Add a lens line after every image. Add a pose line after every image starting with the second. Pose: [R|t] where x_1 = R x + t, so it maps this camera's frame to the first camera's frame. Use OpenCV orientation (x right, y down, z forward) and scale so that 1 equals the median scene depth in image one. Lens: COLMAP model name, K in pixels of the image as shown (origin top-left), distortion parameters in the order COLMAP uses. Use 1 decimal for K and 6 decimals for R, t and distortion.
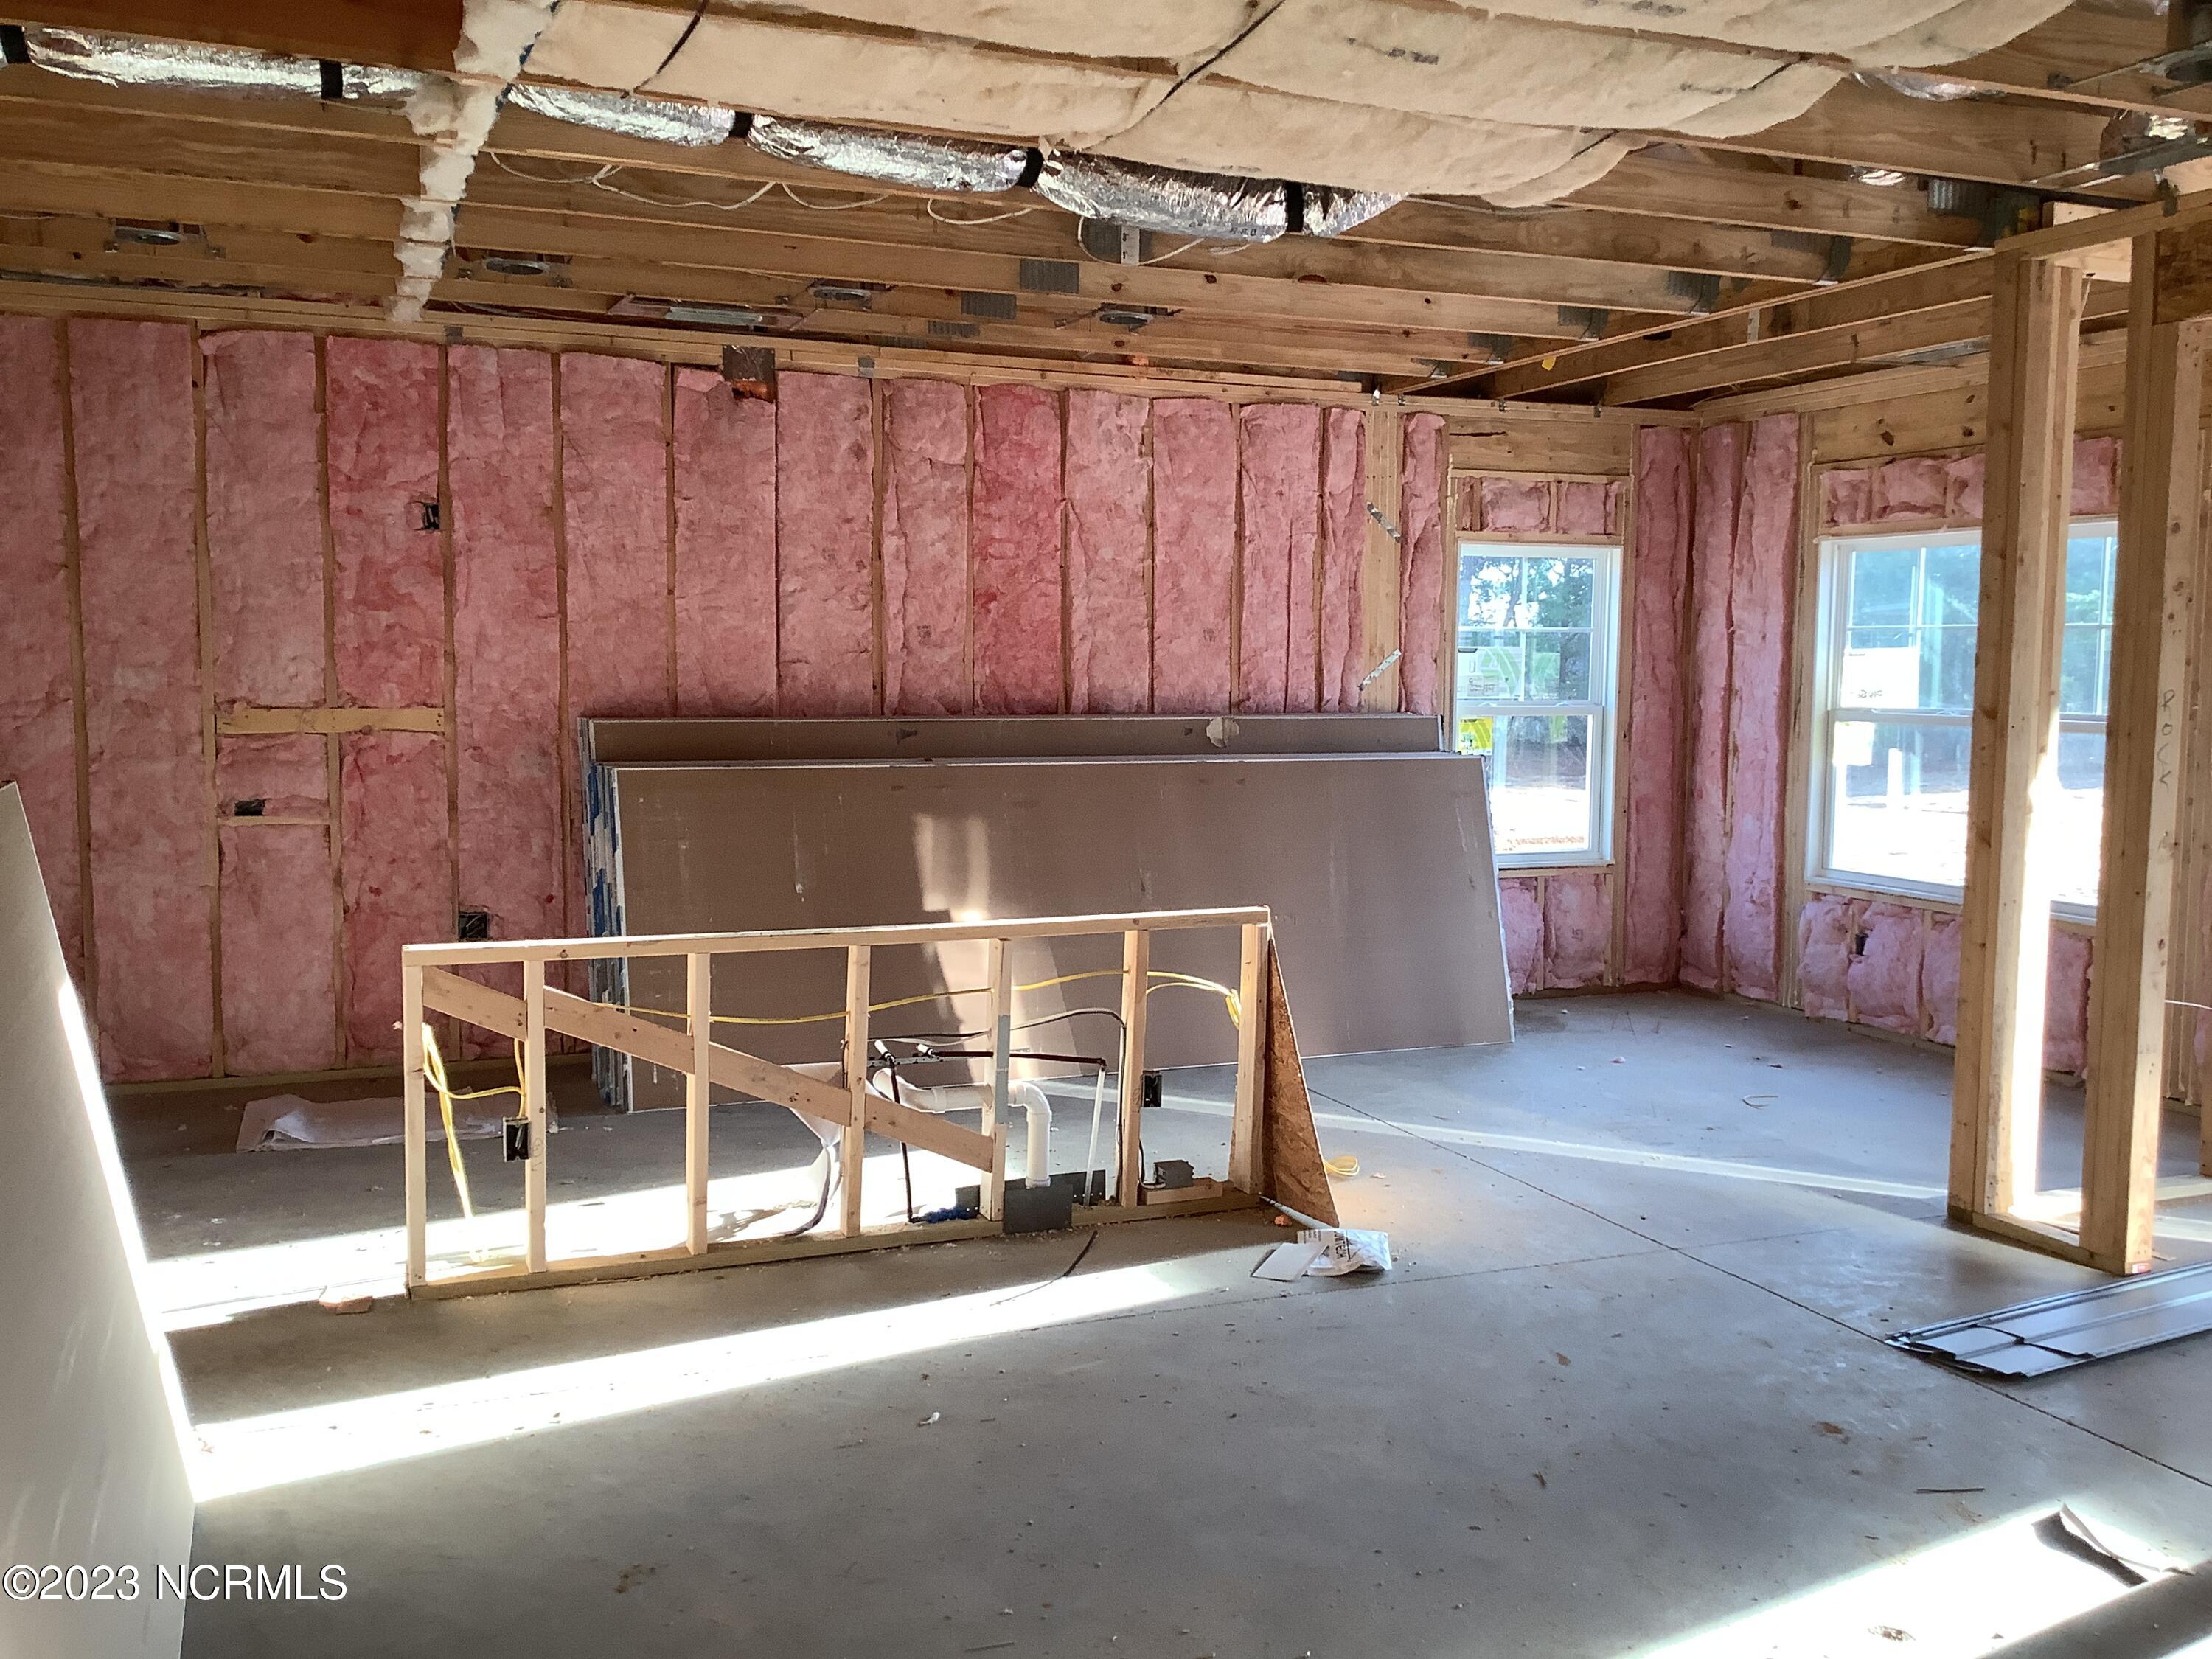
lens RADIAL K [[1994.9, 0, 1128.1], [0, 1994.9, 822.8], [0, 0, 1]] dist [0.106593, -0.152367]
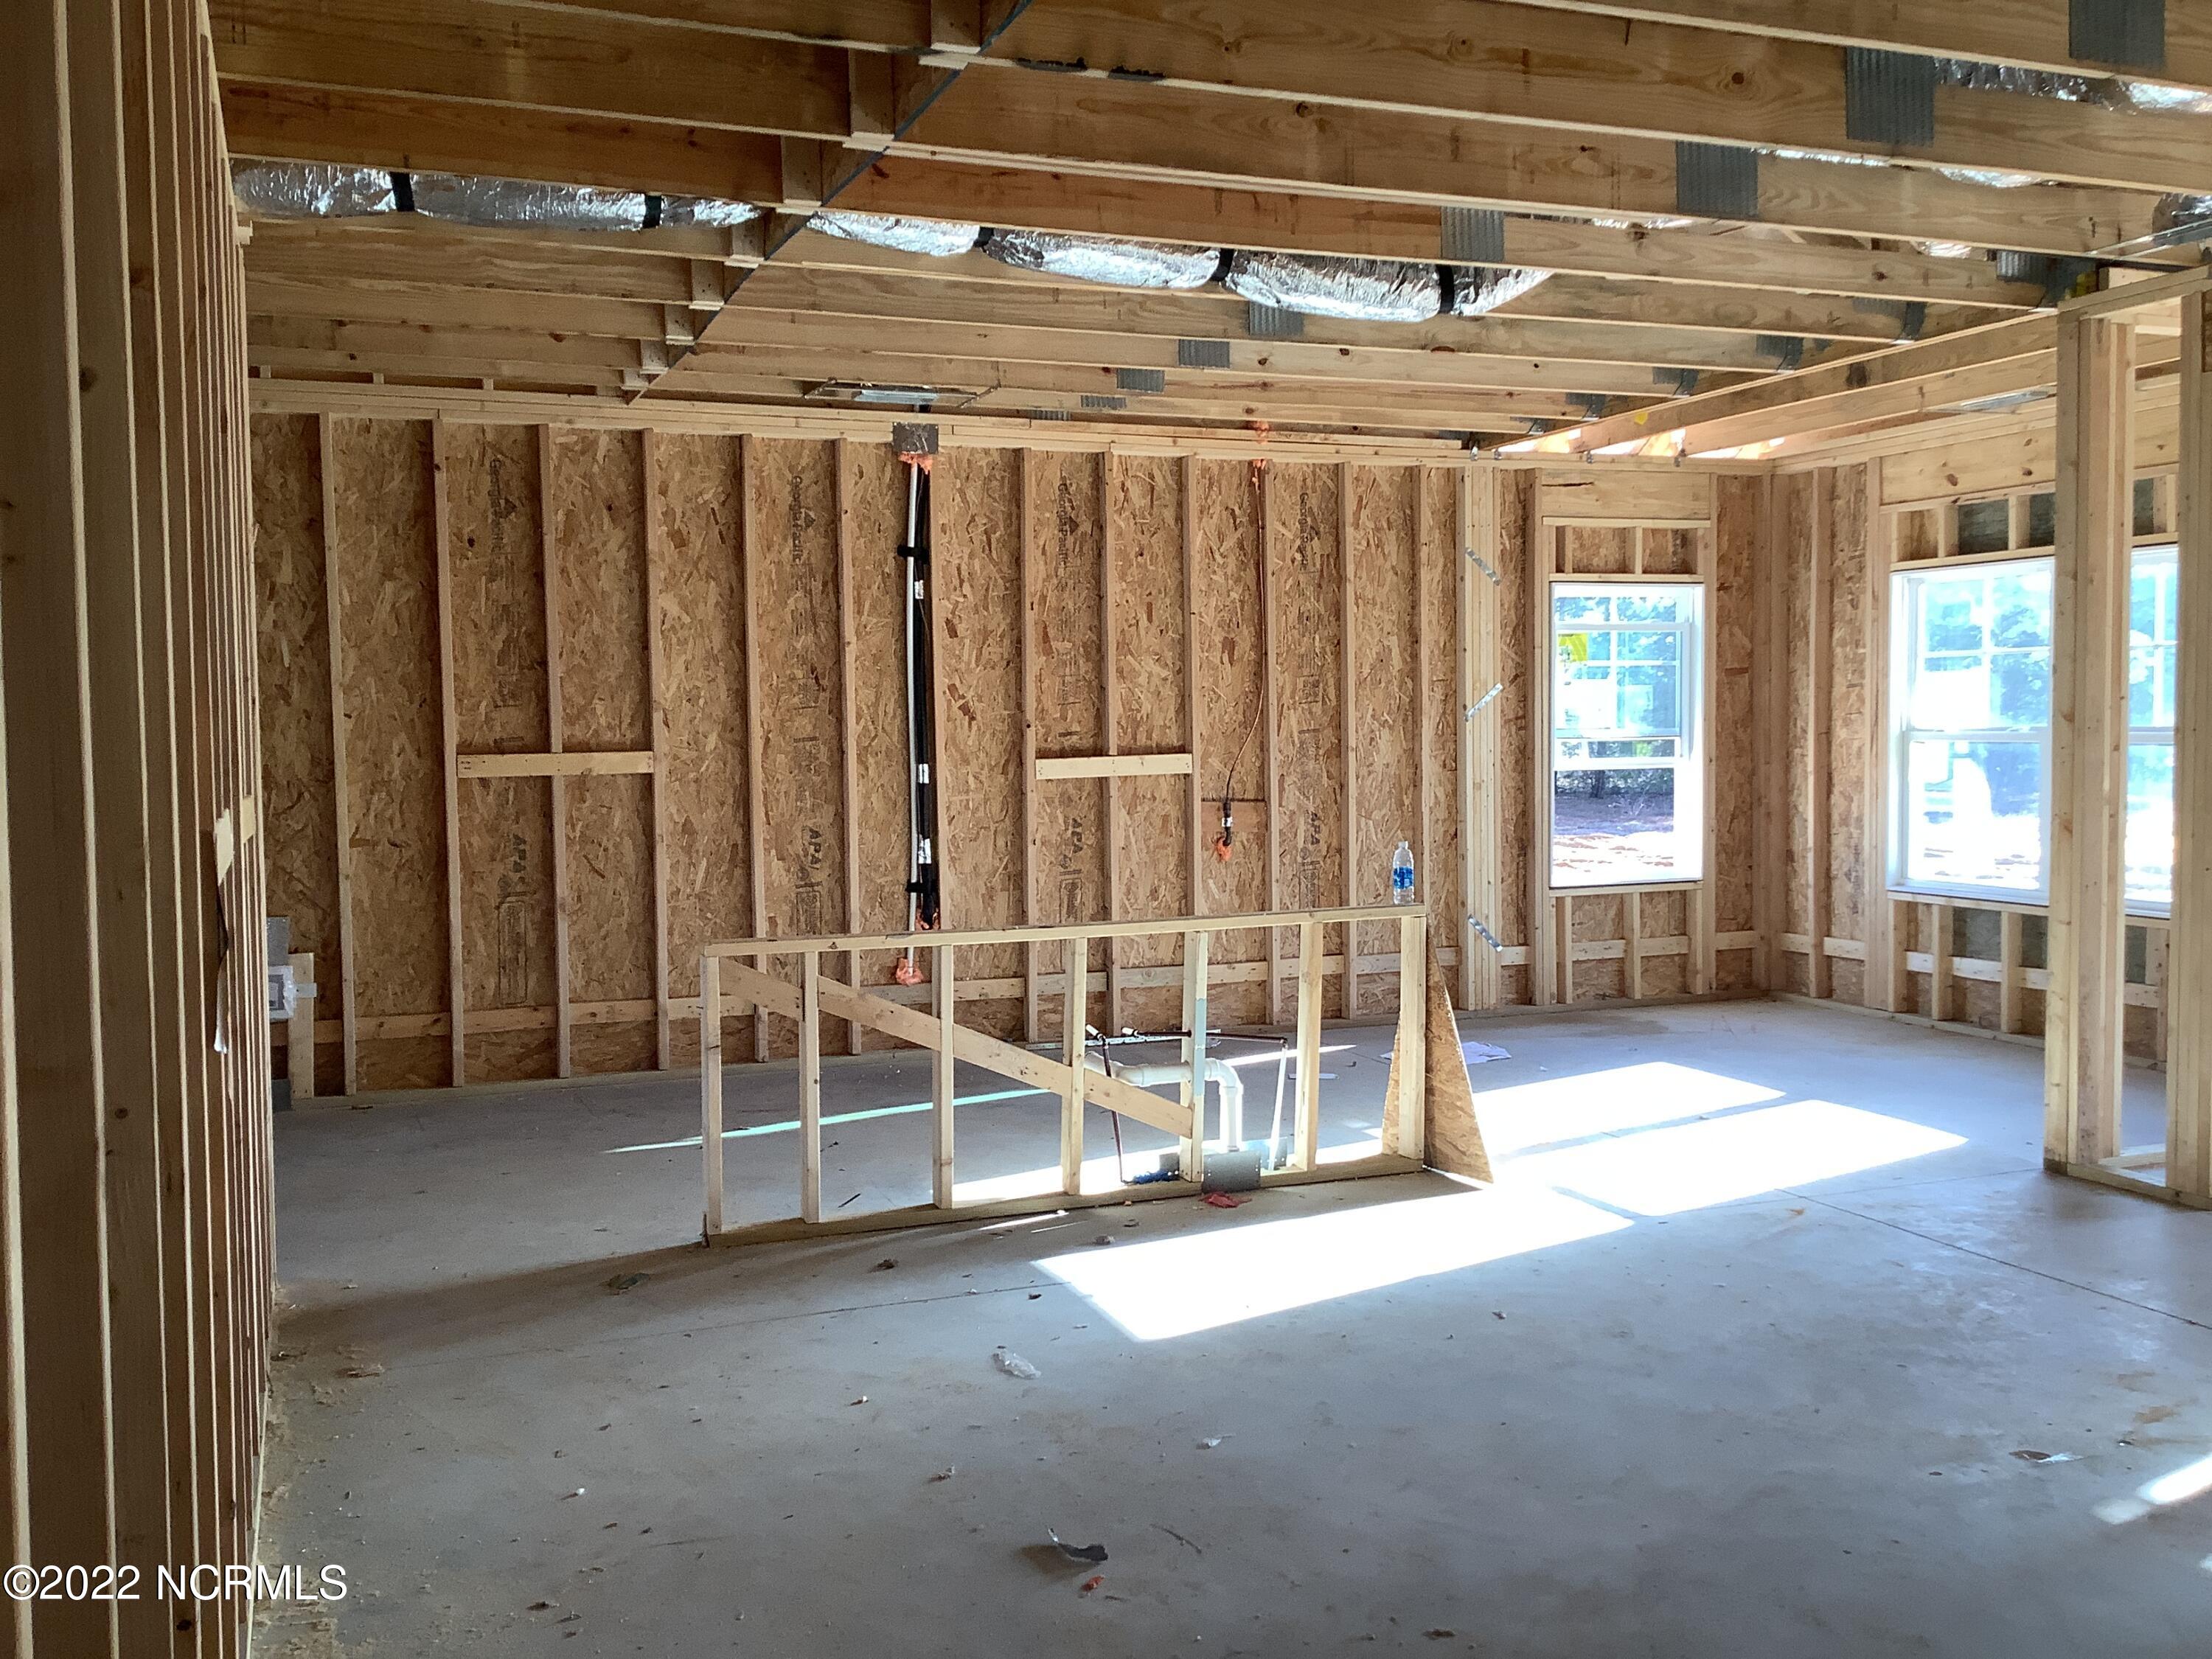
lens RADIAL K [[1994.9, 0, 1128.1], [0, 1994.9, 822.8], [0, 0, 1]] dist [0.106593, -0.152367]
pose [[0.999666, -0.020944, -0.015125, -0.072316], [0.020454, 0.999283, -0.031861, 0.026709], [0.015782, 0.031541, 0.999378, -0.119894]]
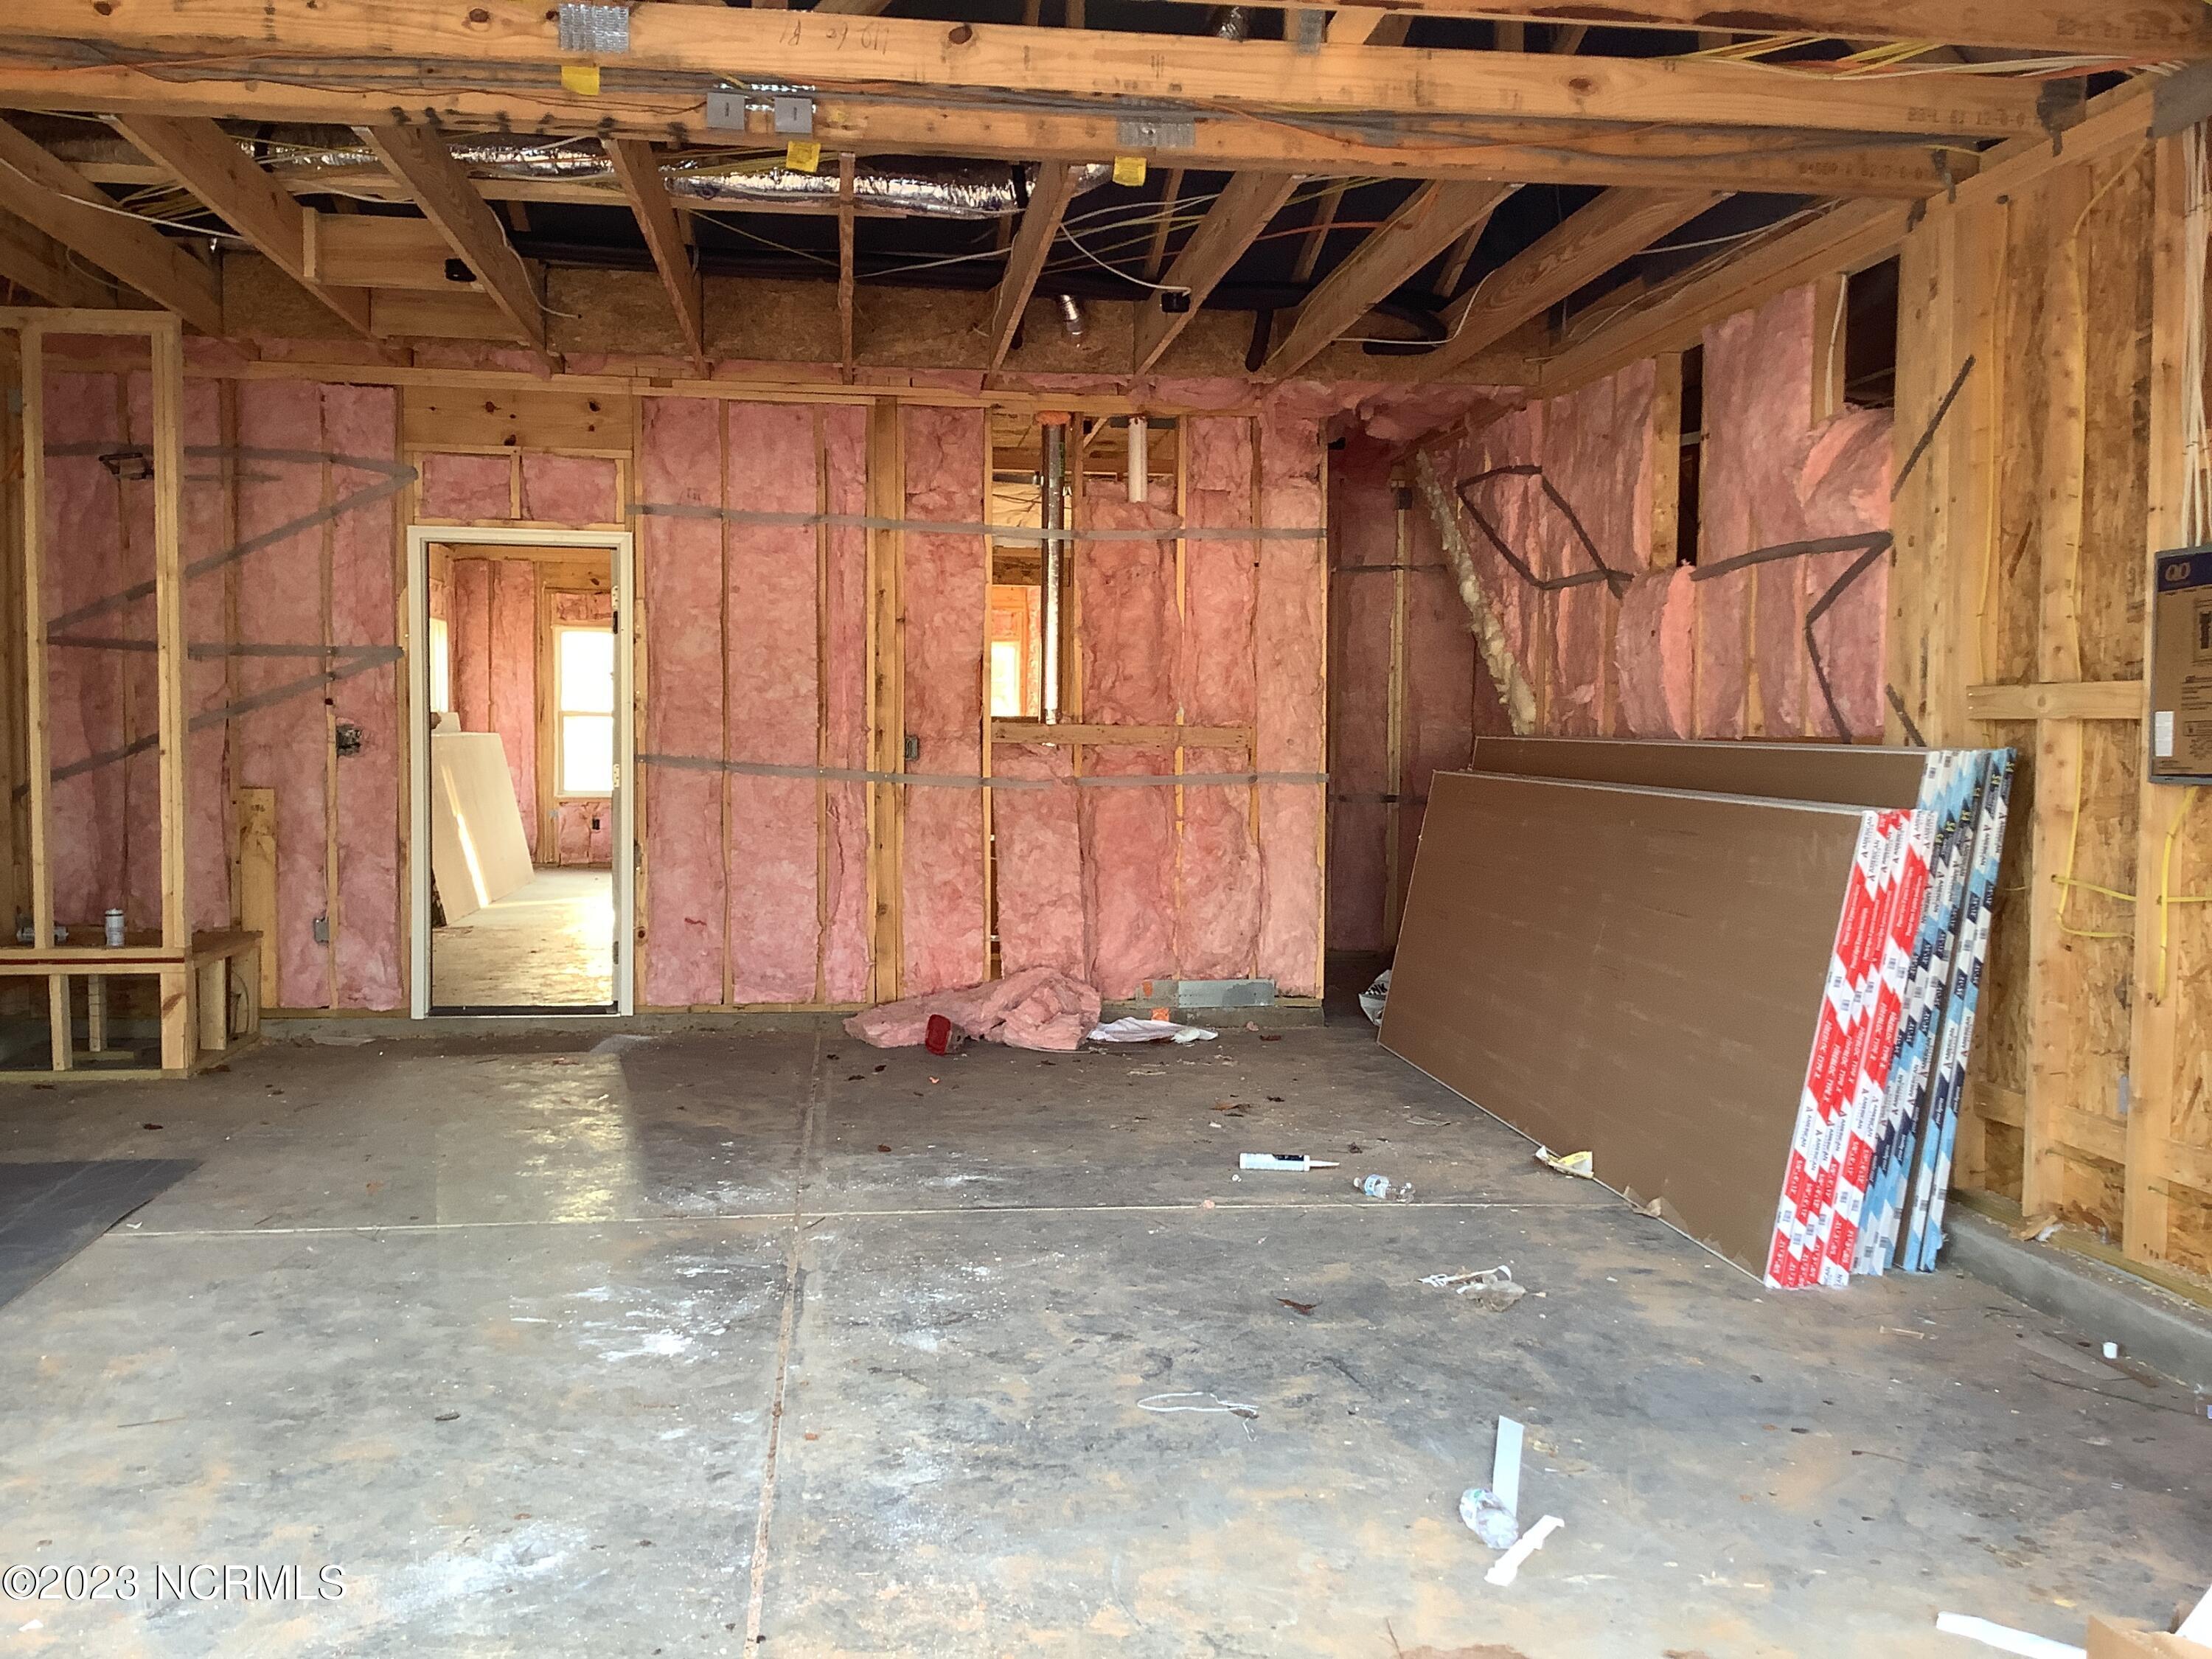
lens RADIAL K [[1994.9, 0, 1128.1], [0, 1994.9, 822.8], [0, 0, 1]] dist [0.106593, -0.152367]
pose [[0.263557, -0.050589, 0.963316, -2.001947], [0.073184, 0.996794, 0.032325, 0.043635], [-0.961864, 0.061980, 0.266415, -0.097465]]
